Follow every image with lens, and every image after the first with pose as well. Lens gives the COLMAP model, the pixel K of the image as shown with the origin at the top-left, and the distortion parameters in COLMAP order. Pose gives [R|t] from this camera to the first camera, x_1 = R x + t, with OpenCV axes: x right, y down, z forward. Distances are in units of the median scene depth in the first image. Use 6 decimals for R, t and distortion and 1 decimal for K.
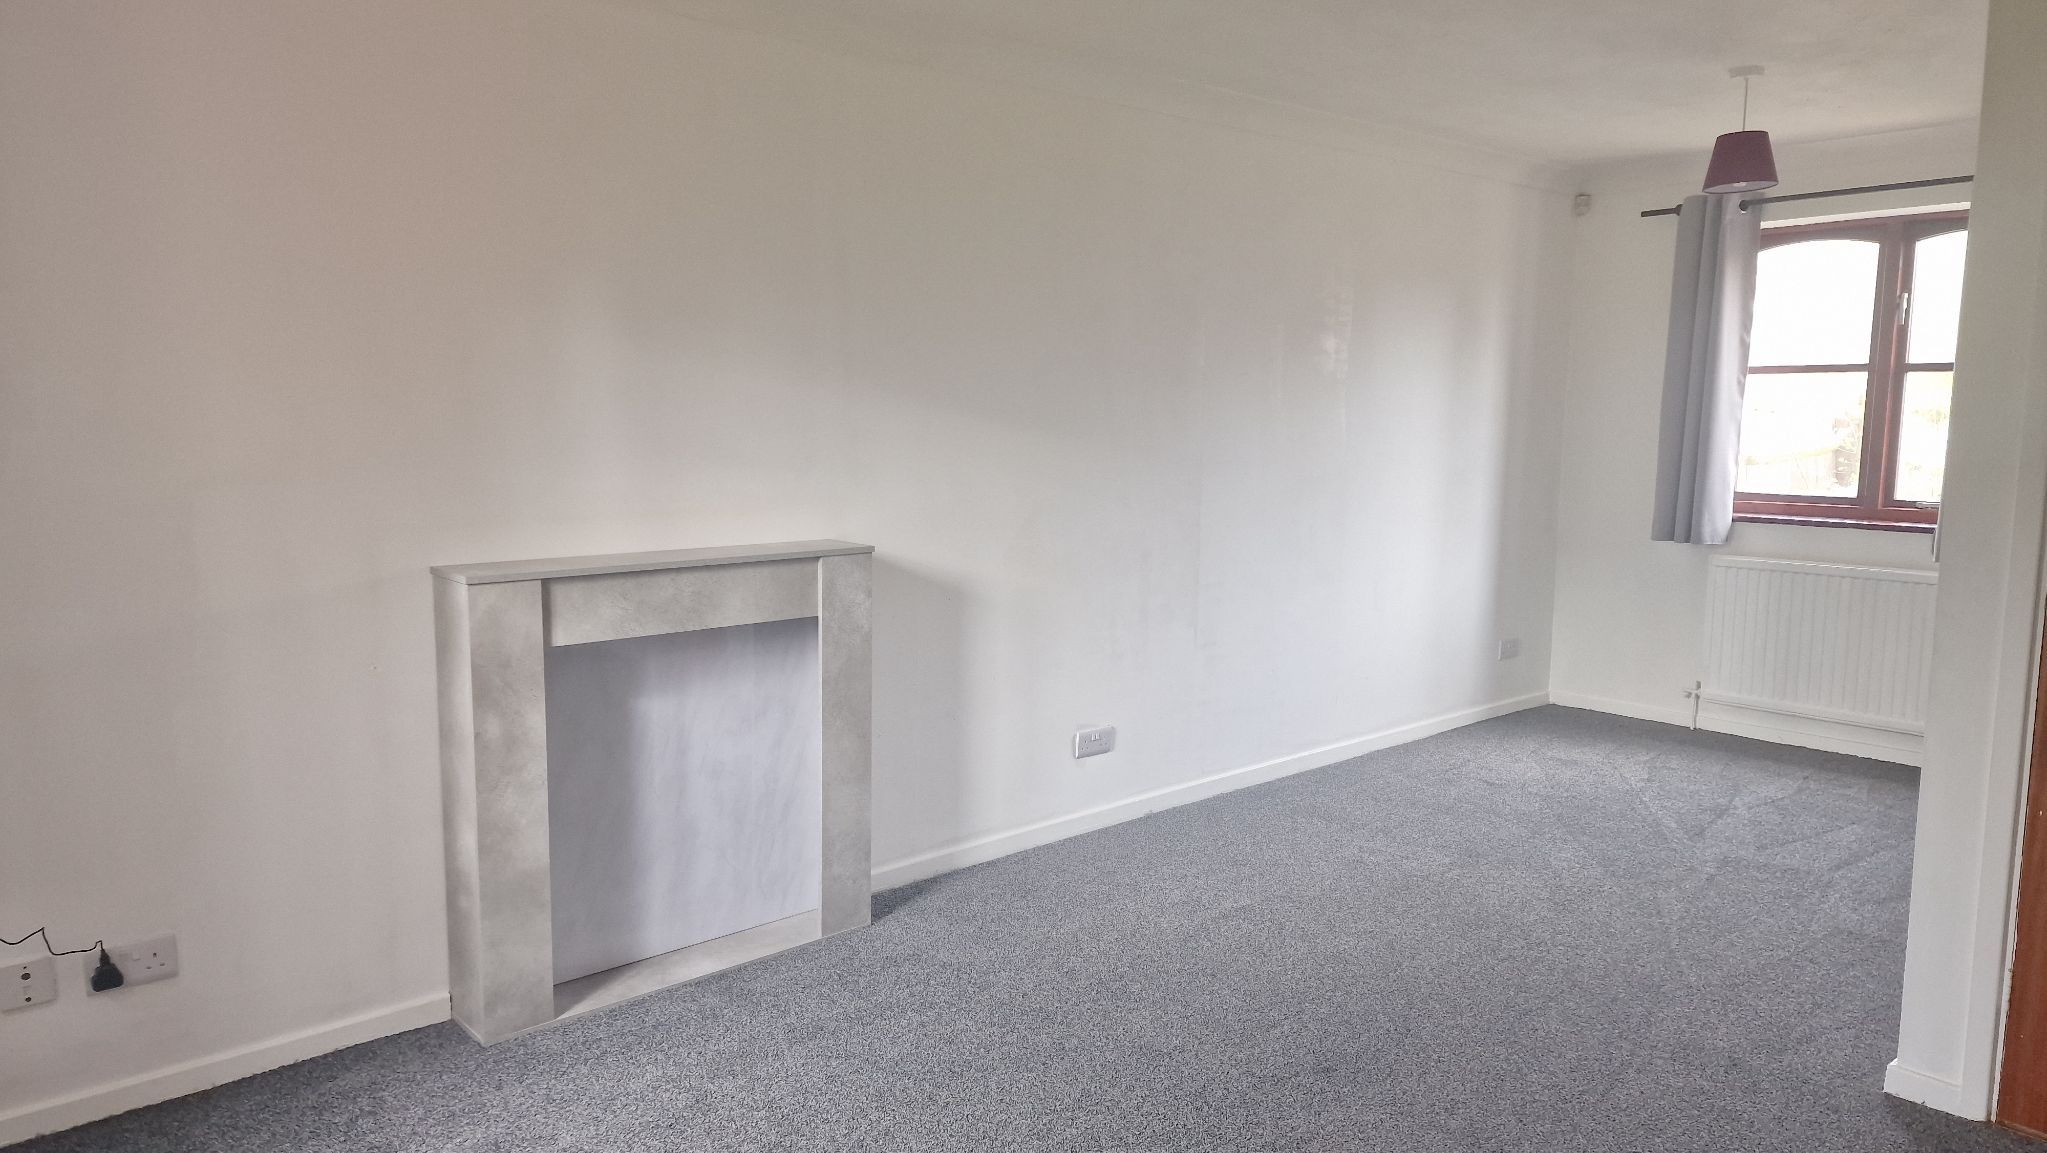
lens RADIAL K [[1398.6, 0, 1023.5], [0, 1398.6, 576.5], [0, 0, 1]] dist [0.004352, 0.001923]
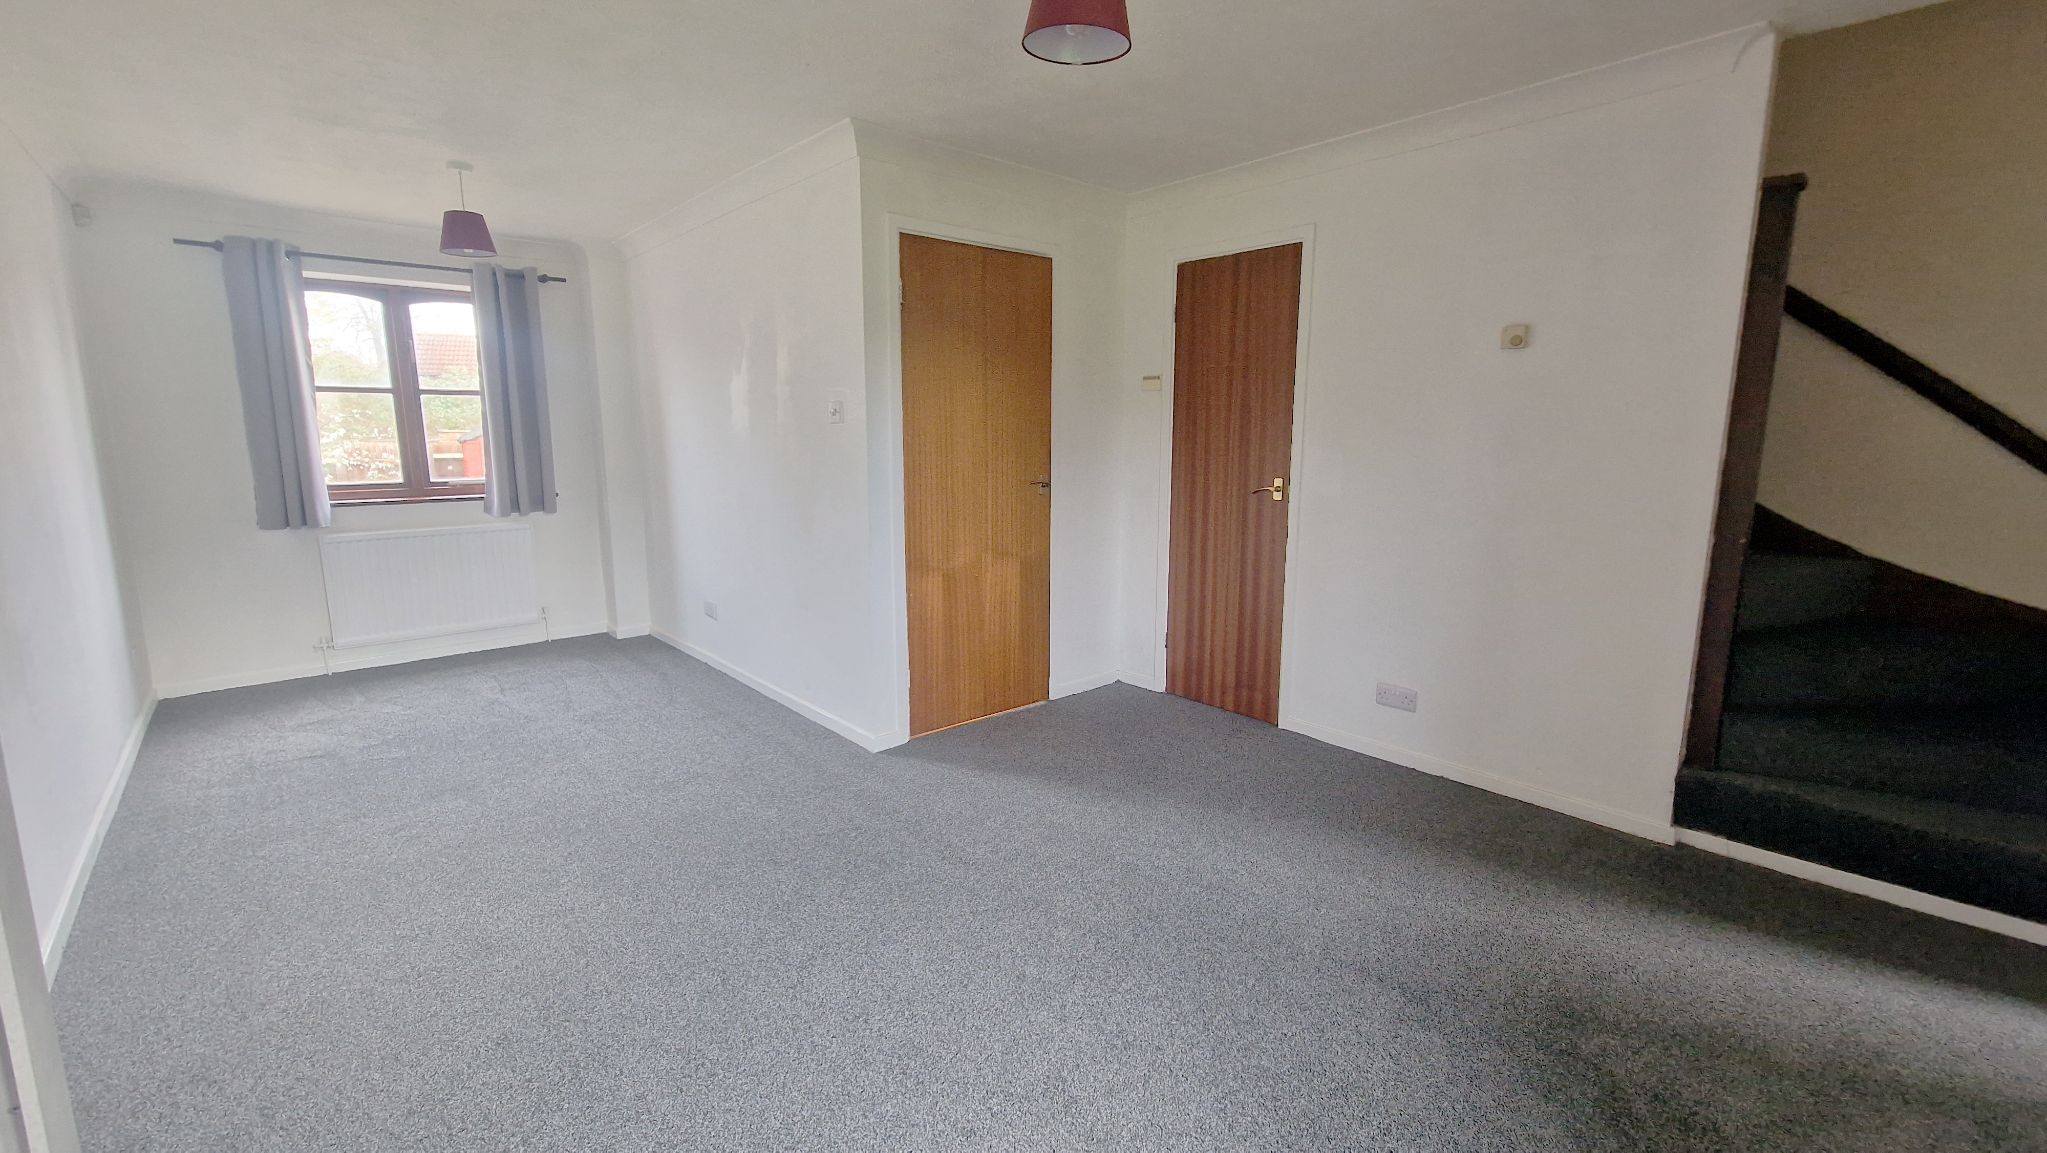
lens RADIAL K [[824.8, 0, 1023.5], [0, 824.8, 576.5], [0, 0, 1]] dist [-0.000414, -0.000006]
pose [[-0.008971, -0.180752, 0.983488, -0.261387], [0.124442, 0.975680, 0.180452, -0.035961], [-0.992186, 0.124006, 0.013740, 0.375062]]
